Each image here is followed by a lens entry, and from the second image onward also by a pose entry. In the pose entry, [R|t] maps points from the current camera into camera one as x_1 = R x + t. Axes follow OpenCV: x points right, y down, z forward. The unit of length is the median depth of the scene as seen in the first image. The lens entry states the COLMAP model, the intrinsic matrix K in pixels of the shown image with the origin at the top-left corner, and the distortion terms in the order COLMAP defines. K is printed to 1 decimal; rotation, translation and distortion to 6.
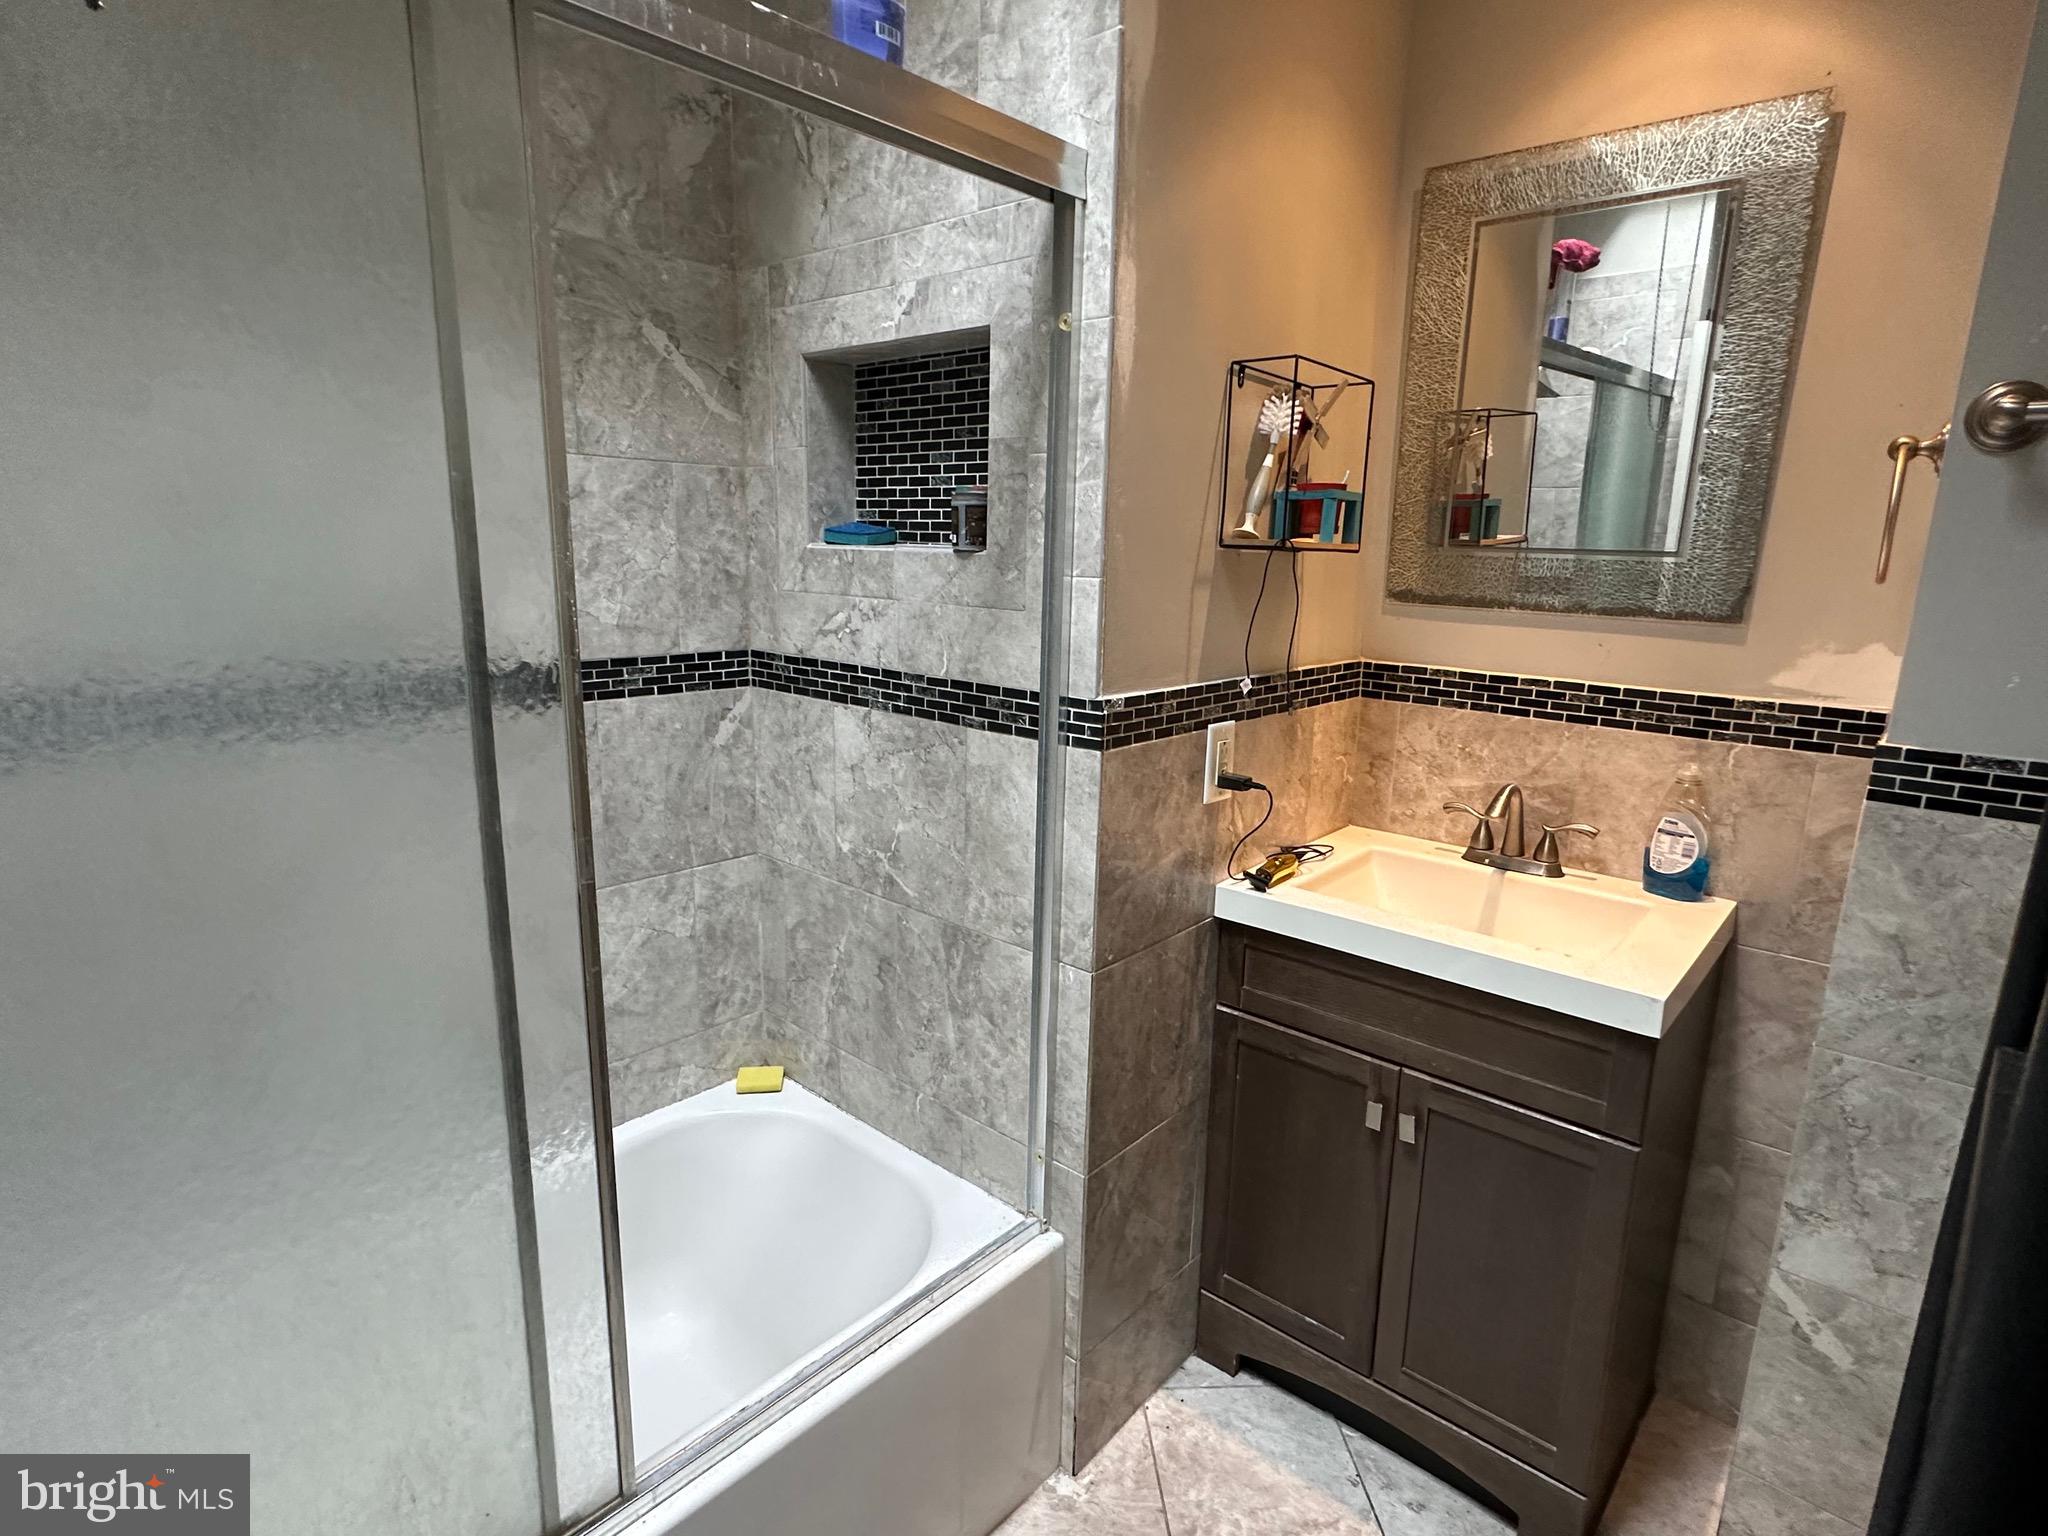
lens RADIAL K [[1066.5, 0, 1024.7], [0, 1066.5, 776.9], [0, 0, 1]] dist [-0.000721, -0.002199]
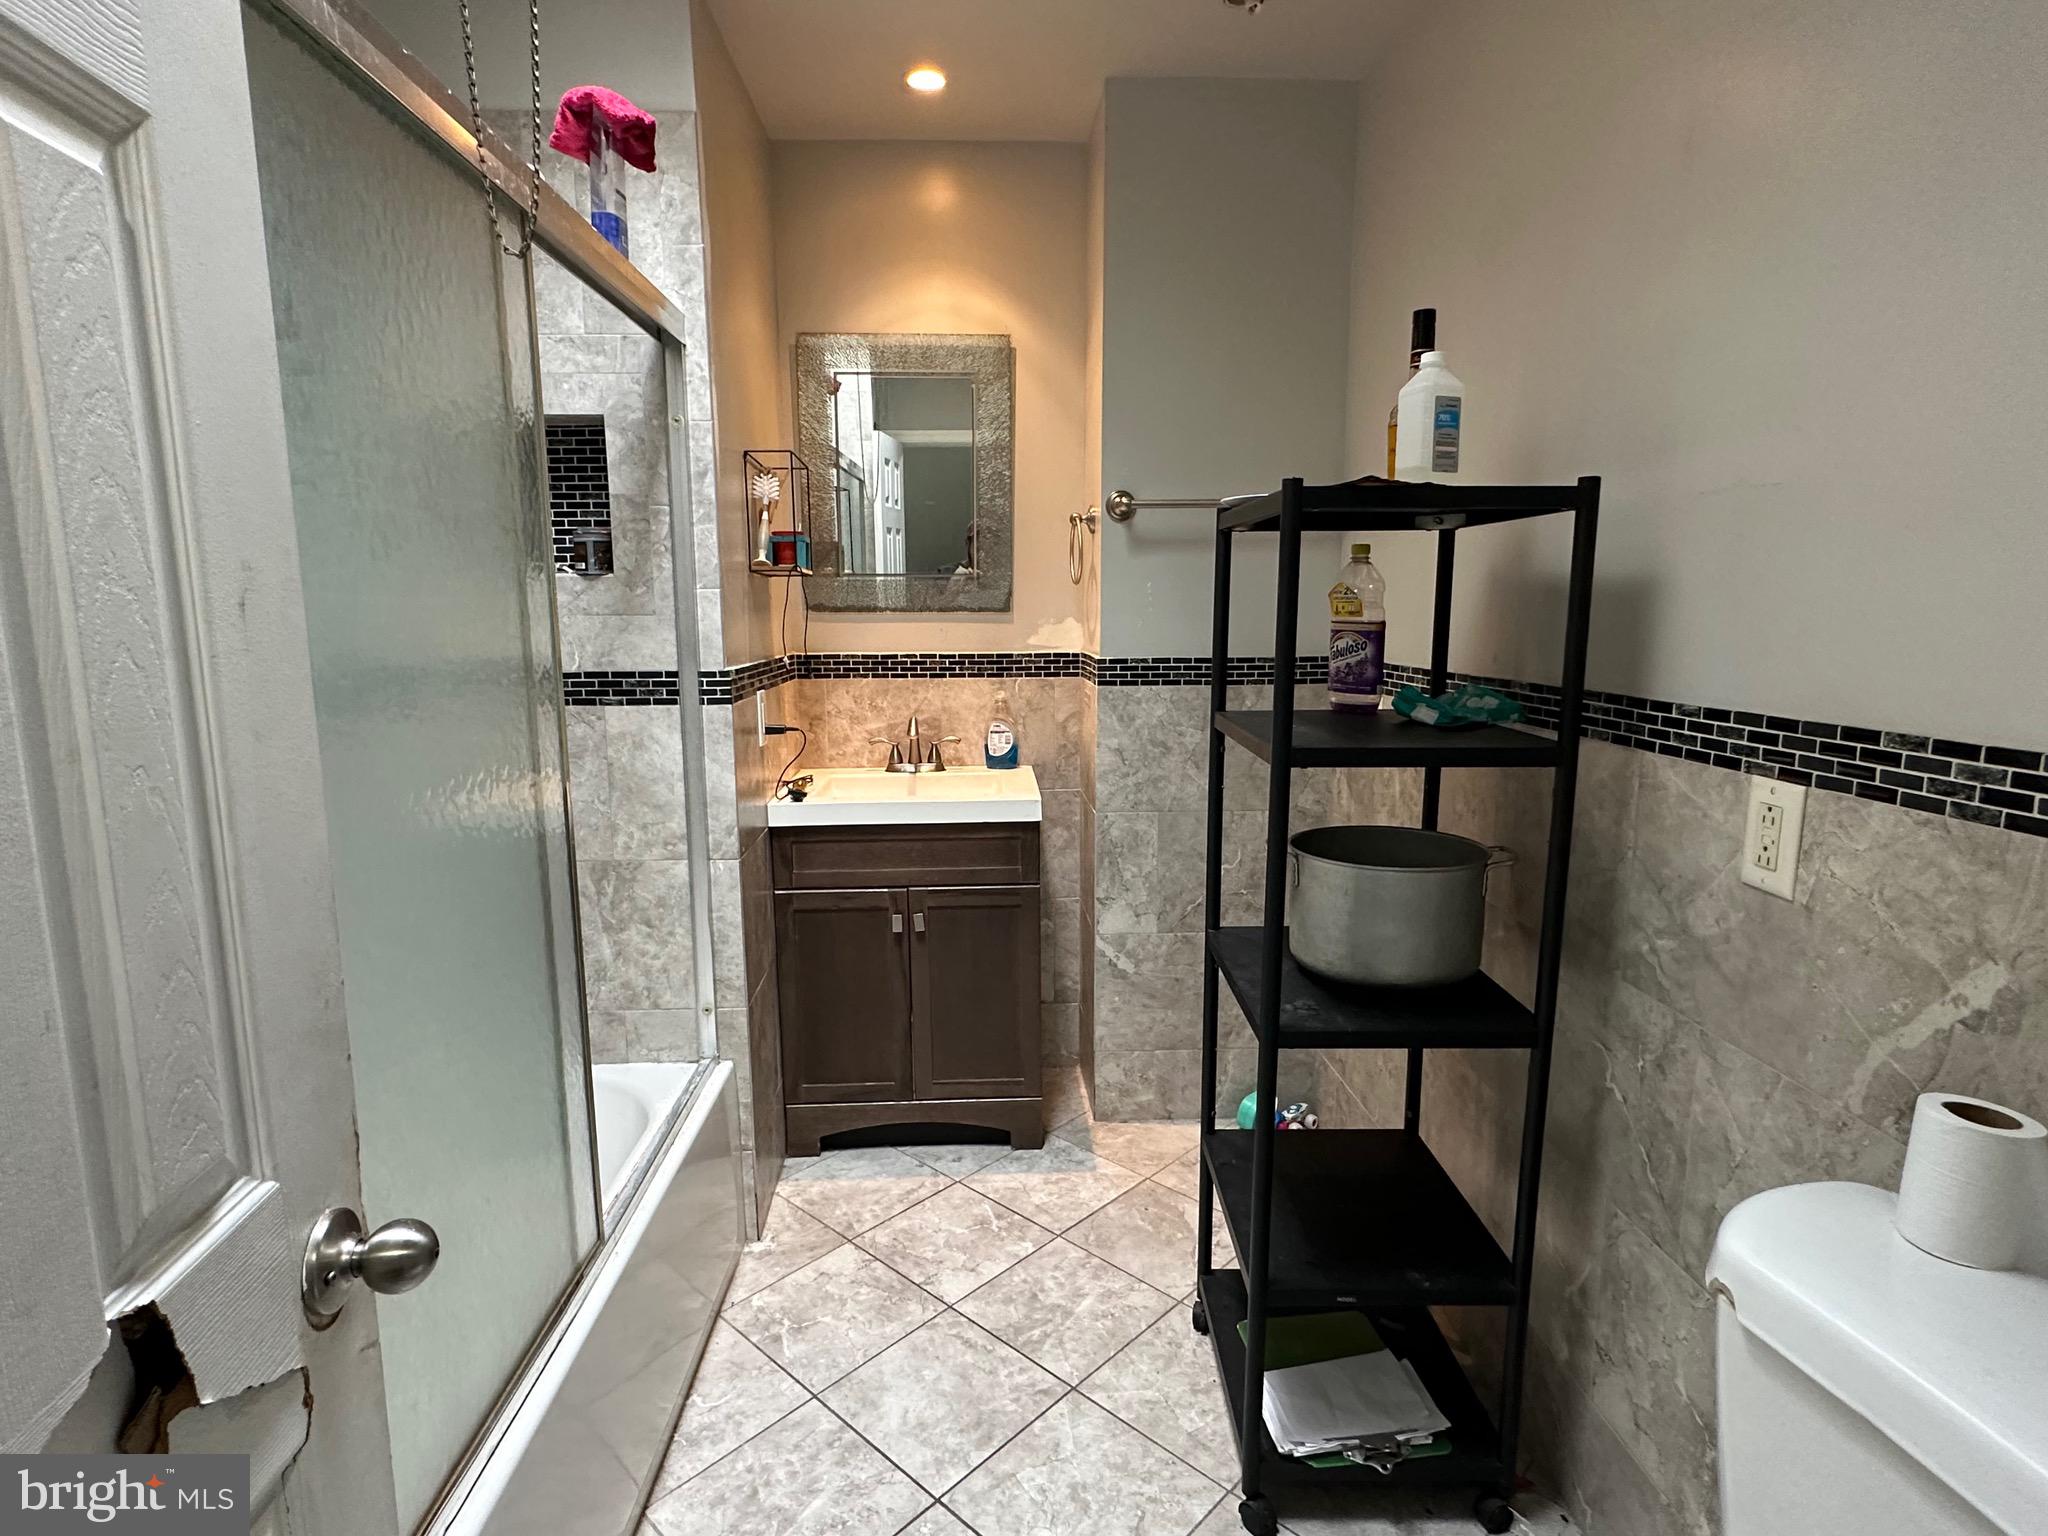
lens RADIAL K [[1066.5, 0, 1023.3], [0, 1066.5, 767.2], [0, 0, 1]] dist [-0.000721, -0.002199]
pose [[0.717351, -0.130561, 0.684370, -0.610514], [0.172851, 0.984925, 0.006719, 0.112323], [-0.674930, 0.113474, 0.729104, -0.322100]]
